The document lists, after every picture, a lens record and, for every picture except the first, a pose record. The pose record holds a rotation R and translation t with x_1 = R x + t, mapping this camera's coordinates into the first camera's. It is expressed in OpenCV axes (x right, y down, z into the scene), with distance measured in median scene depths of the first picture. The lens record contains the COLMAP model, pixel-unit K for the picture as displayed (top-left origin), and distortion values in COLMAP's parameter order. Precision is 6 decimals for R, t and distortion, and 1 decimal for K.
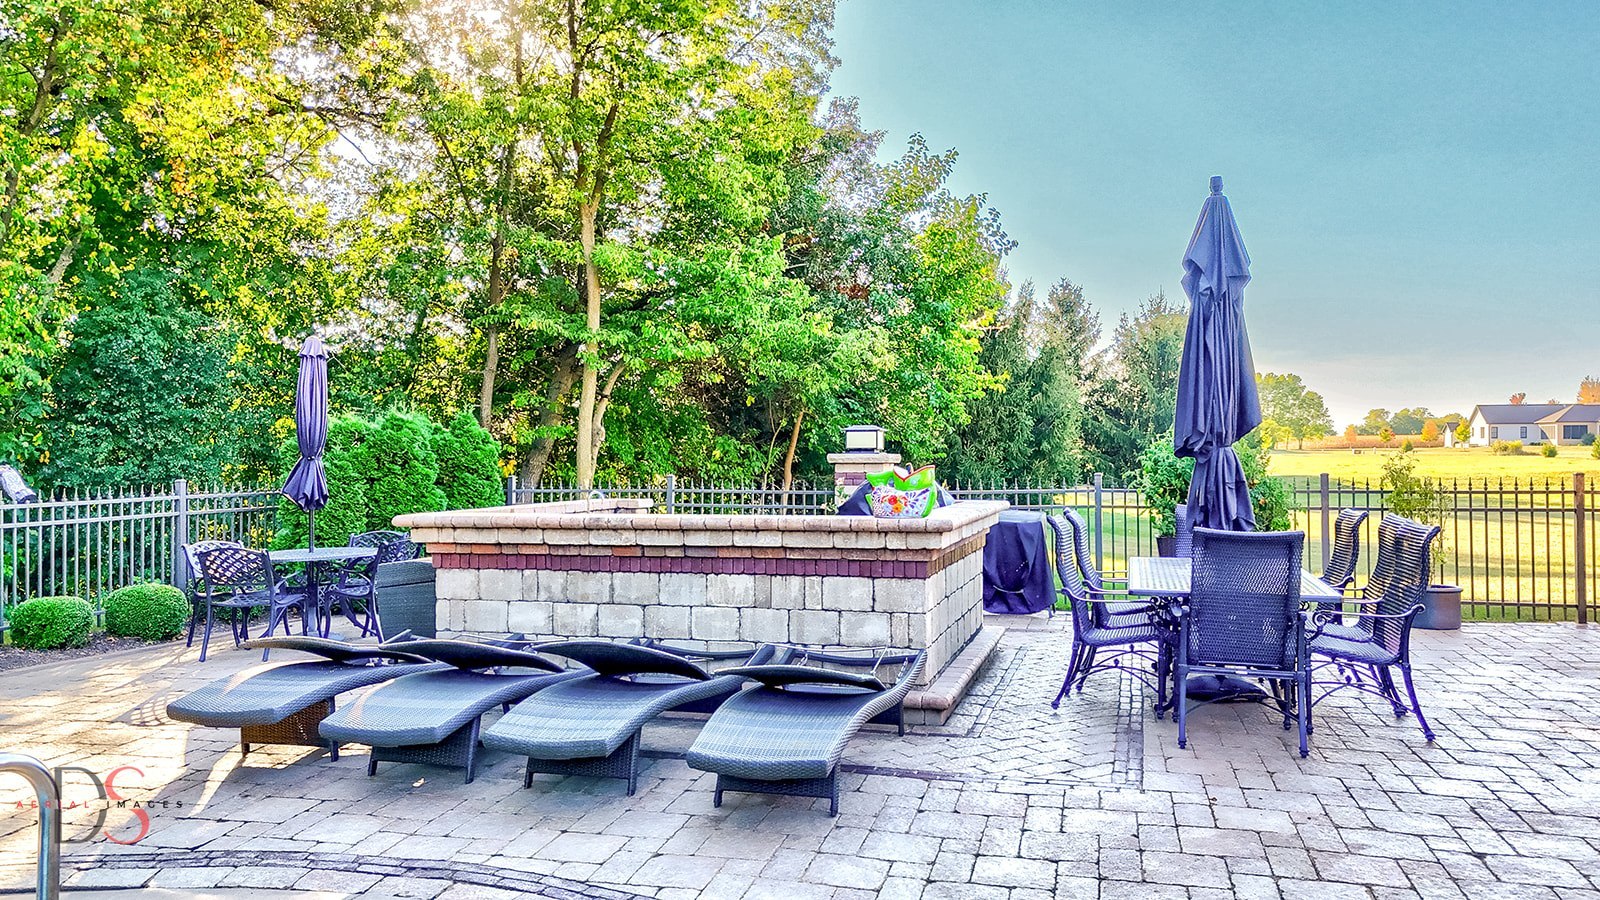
lens RADIAL K [[1175.7, 0, 800.0], [0, 1175.7, 450.0], [0, 0, 1]] dist [0.075024, -0.039204]
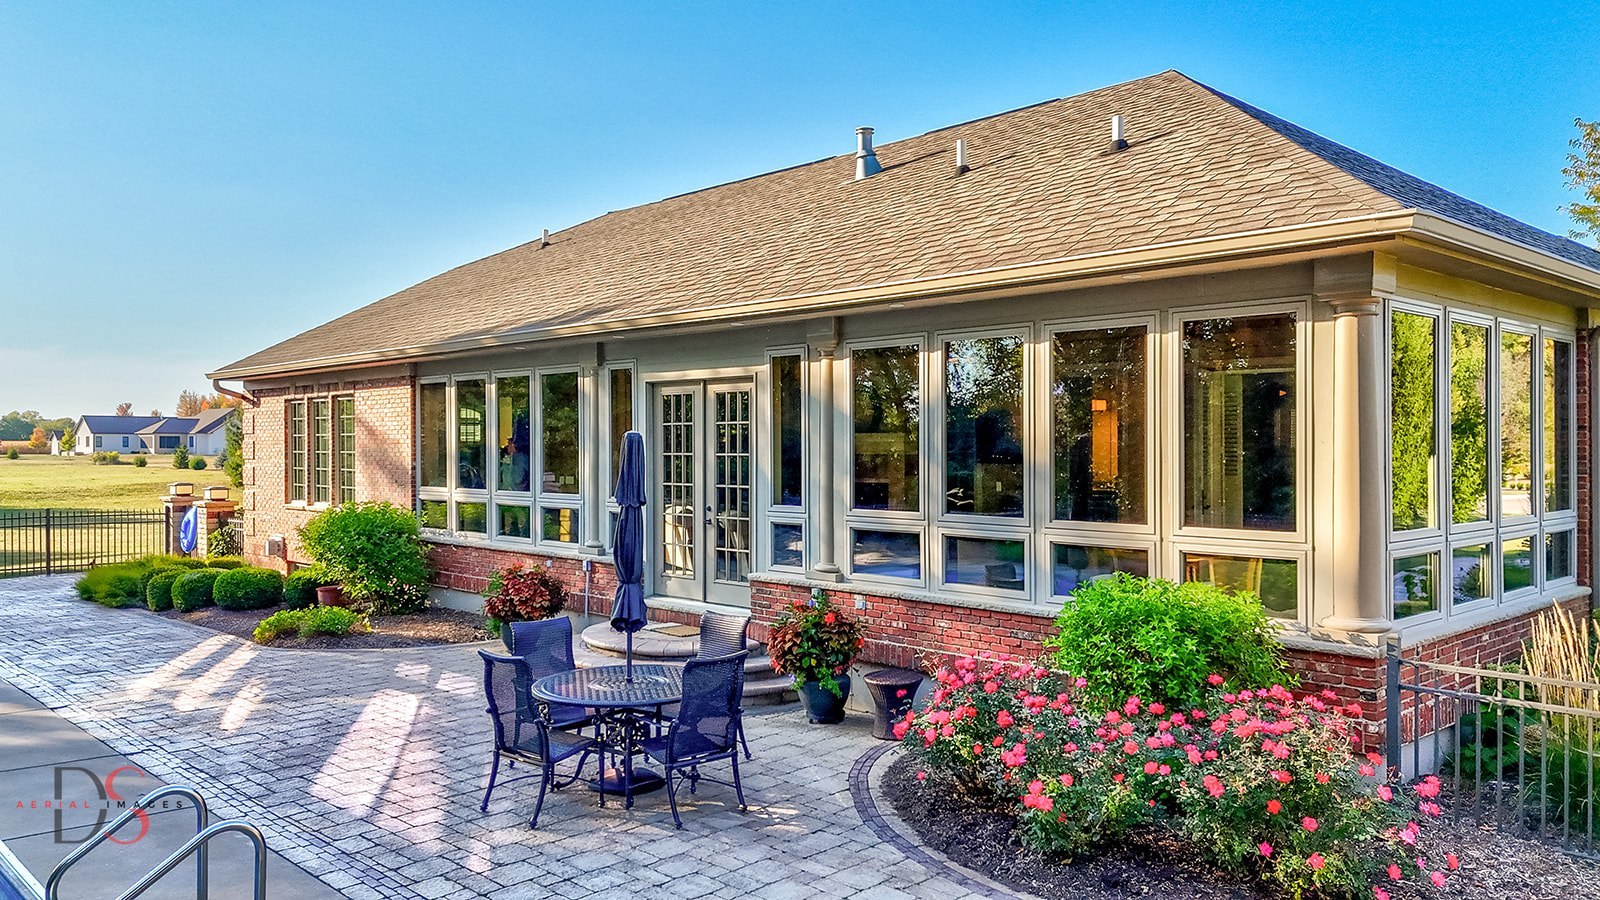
lens RADIAL K [[1175.7, 0, 800.0], [0, 1175.7, 450.0], [0, 0, 1]] dist [0.075024, -0.039204]
pose [[0.501411, 0.001646, 0.865208, -0.868194], [-0.000157, 0.999998, -0.001811, -0.125979], [-0.865209, 0.000773, 0.501410, -1.957255]]
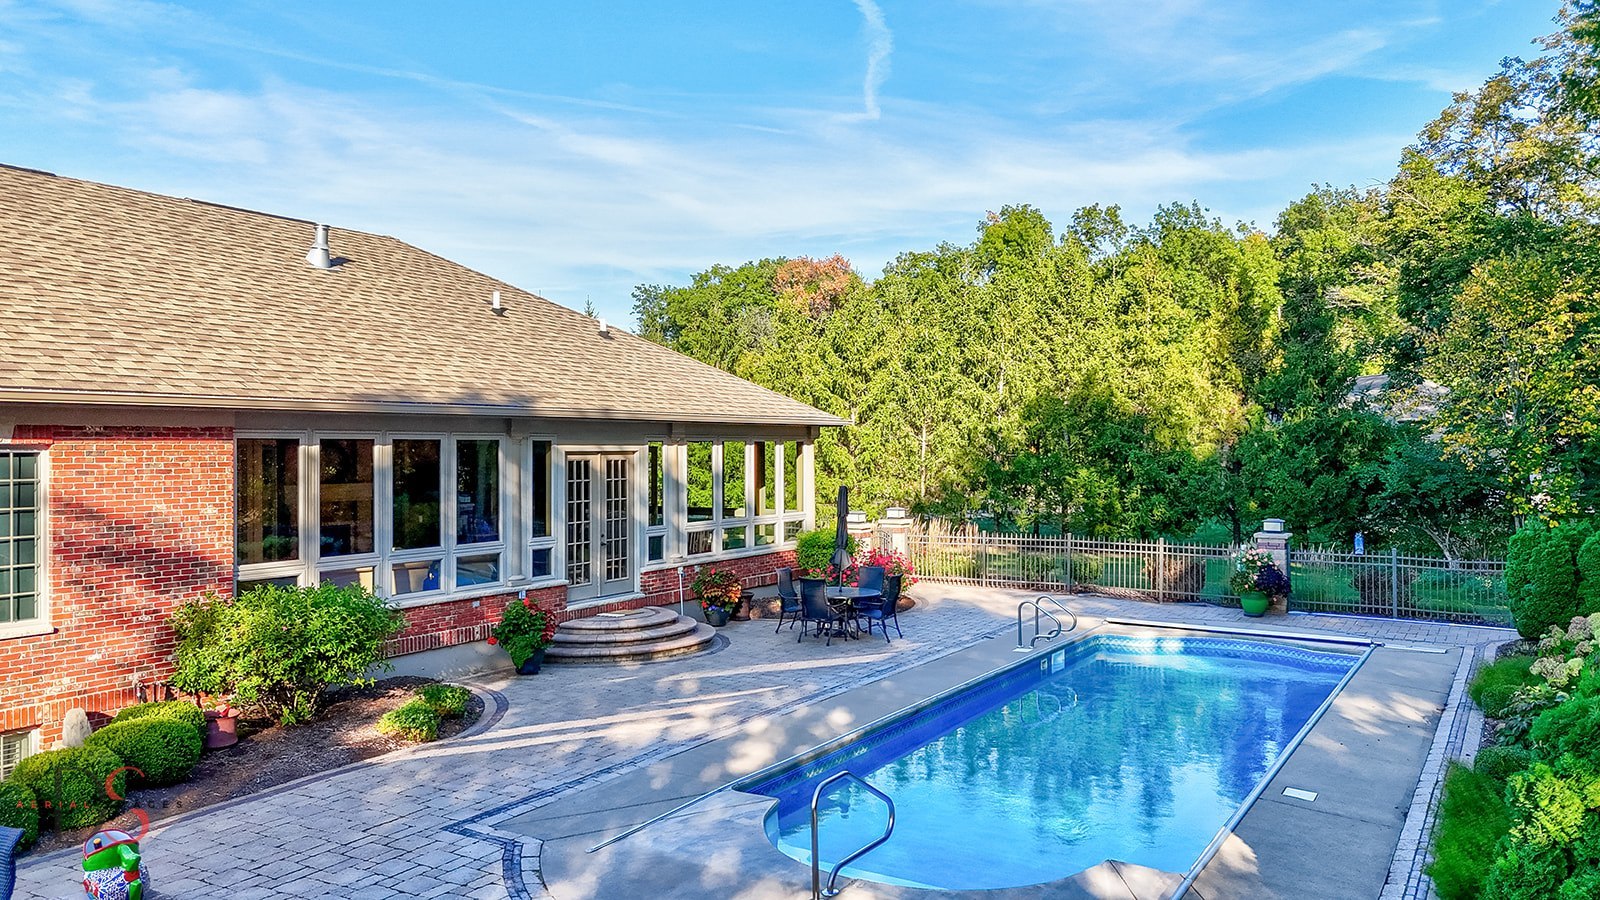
lens RADIAL K [[1175.7, 0, 800.0], [0, 1175.7, 450.0], [0, 0, 1]] dist [0.075024, -0.039204]
pose [[-0.965062, -0.007929, 0.261900, -0.563352], [-0.005263, 0.999927, 0.010882, -0.272046], [-0.261967, 0.009123, -0.965034, 1.576511]]
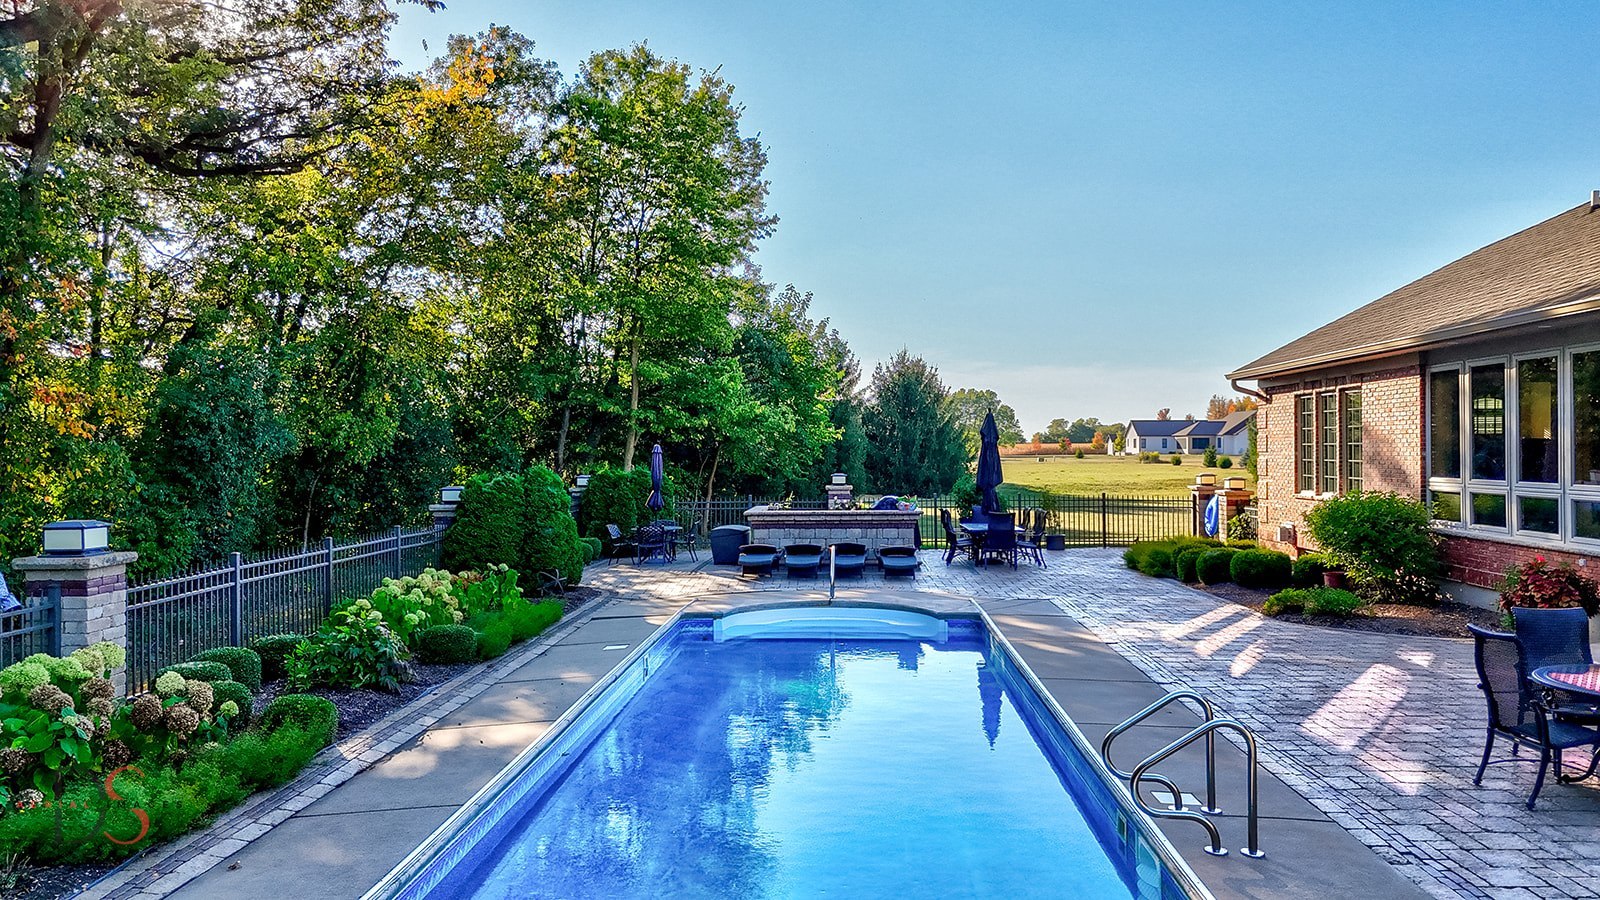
lens RADIAL K [[1173.8, 0, 793.4], [0, 1173.8, 451.4], [0, 0, 1]] dist [0.062730, -0.004833]
pose [[0.974049, 0.001396, 0.226331, -0.943415], [-0.001100, 0.999998, -0.001435, -0.102953], [-0.226333, 0.001148, 0.974049, -2.109647]]
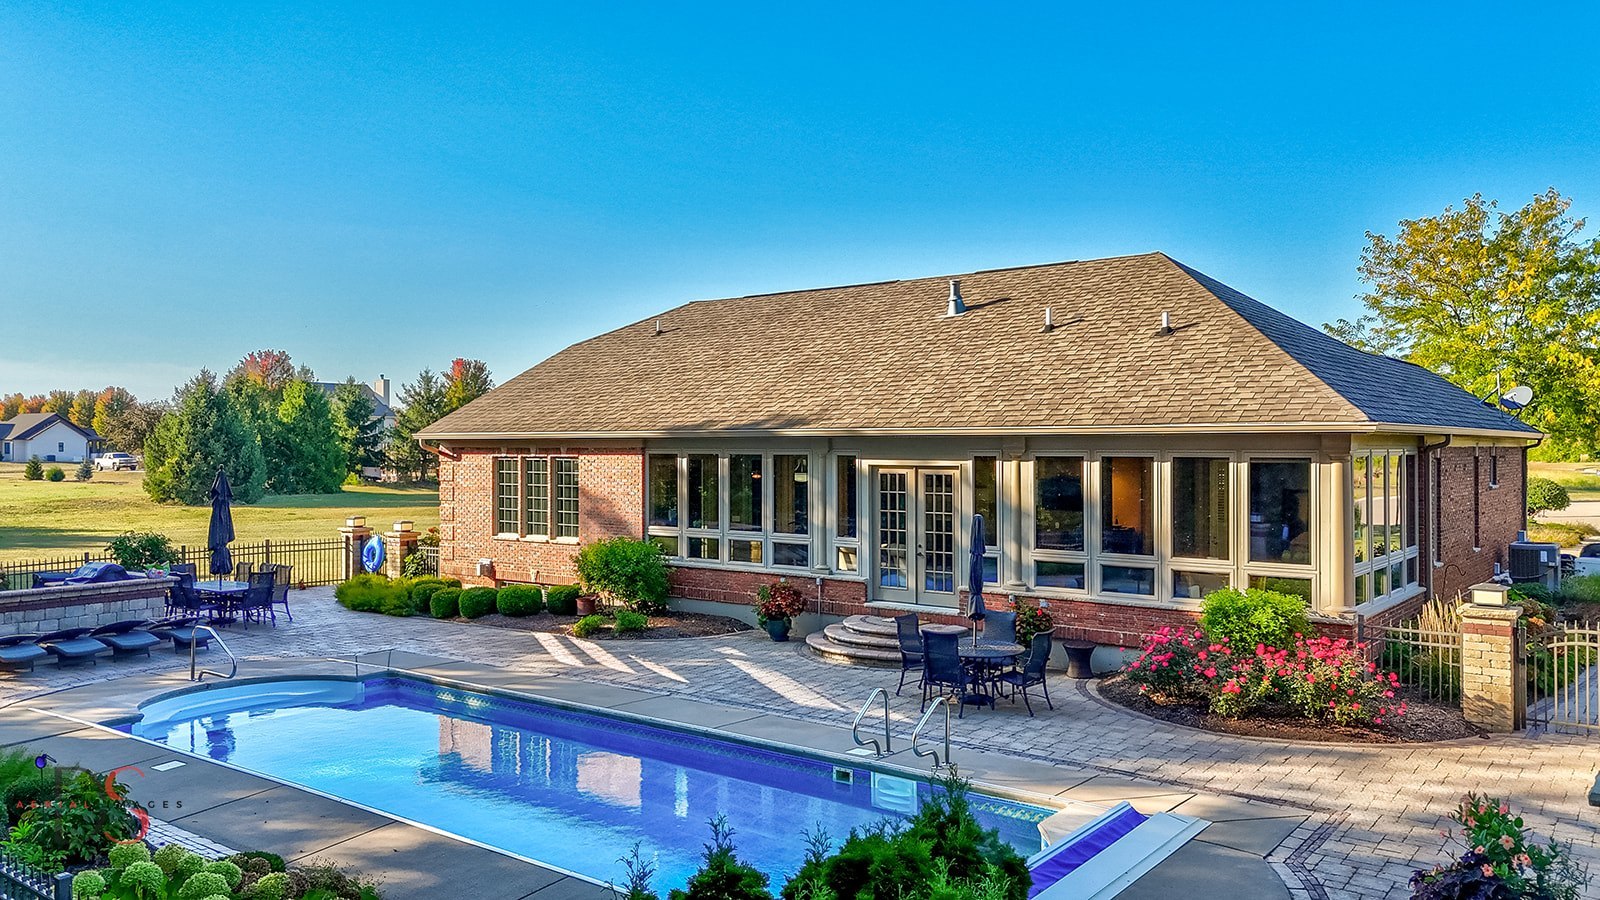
lens RADIAL K [[1173.8, 0, 793.4], [0, 1173.8, 451.4], [0, 0, 1]] dist [0.062730, -0.004833]
pose [[0.366824, 0.001153, 0.930290, -2.170784], [-0.000016, 0.999999, -0.001233, -0.267896], [-0.930291, 0.000438, 0.366823, -1.710502]]
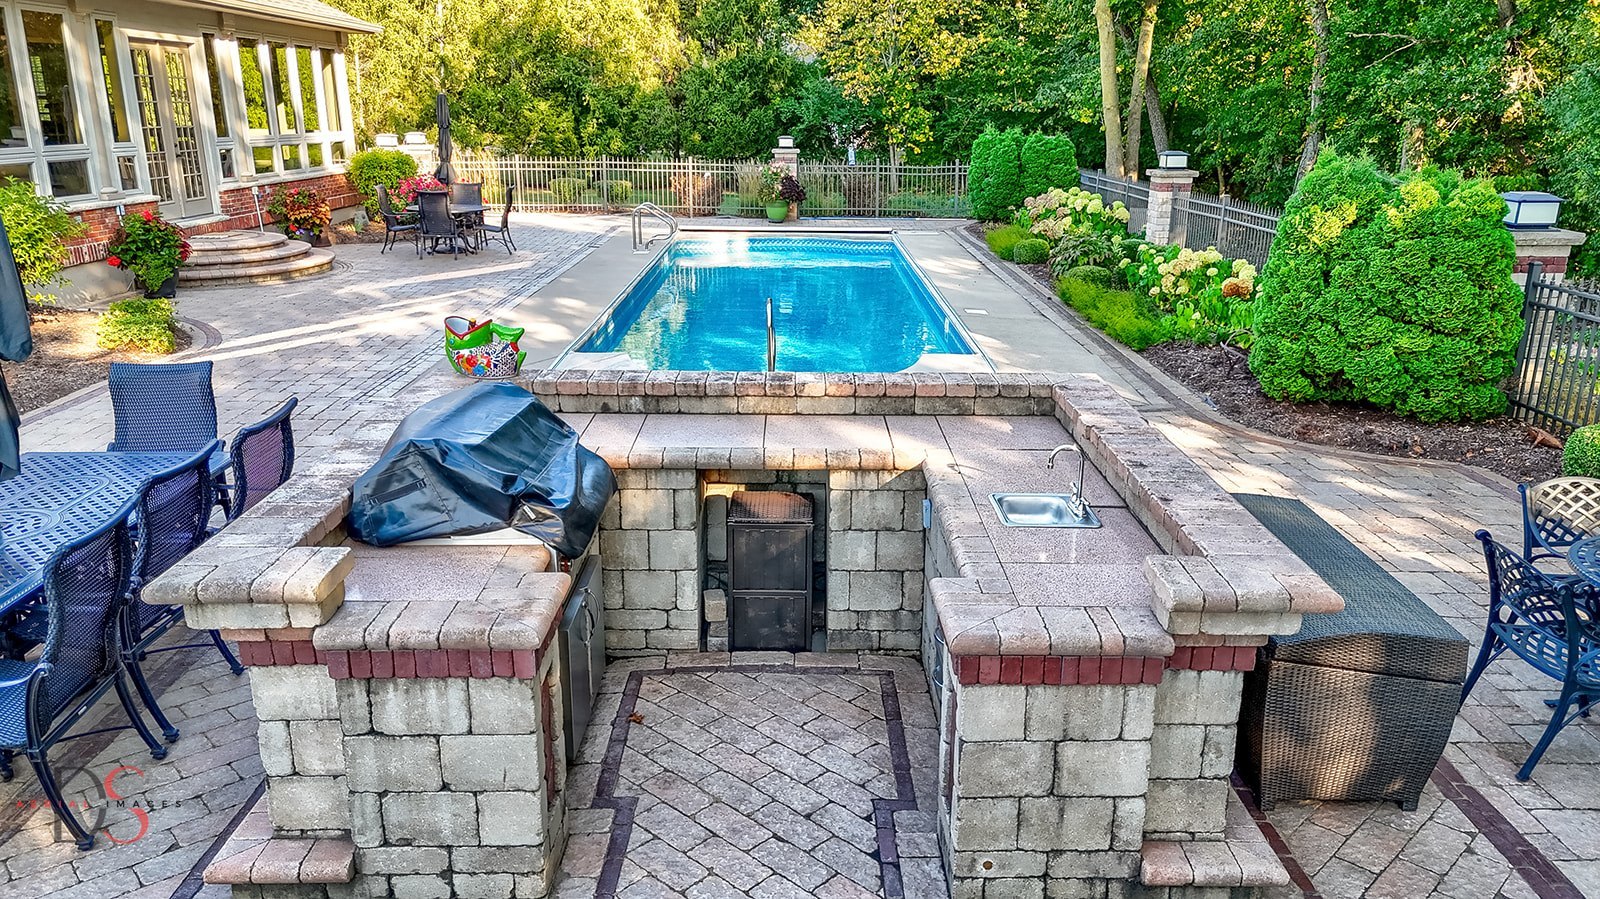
lens RADIAL K [[1173.8, 0, 793.4], [0, 1173.8, 450.9], [0, 0, 1]] dist [0.062730, -0.004833]
pose [[-0.960162, 0.064415, -0.271919, 0.100417], [-0.016253, 0.958550, 0.284462, -0.157161], [0.278972, 0.277549, -0.919316, 1.780398]]
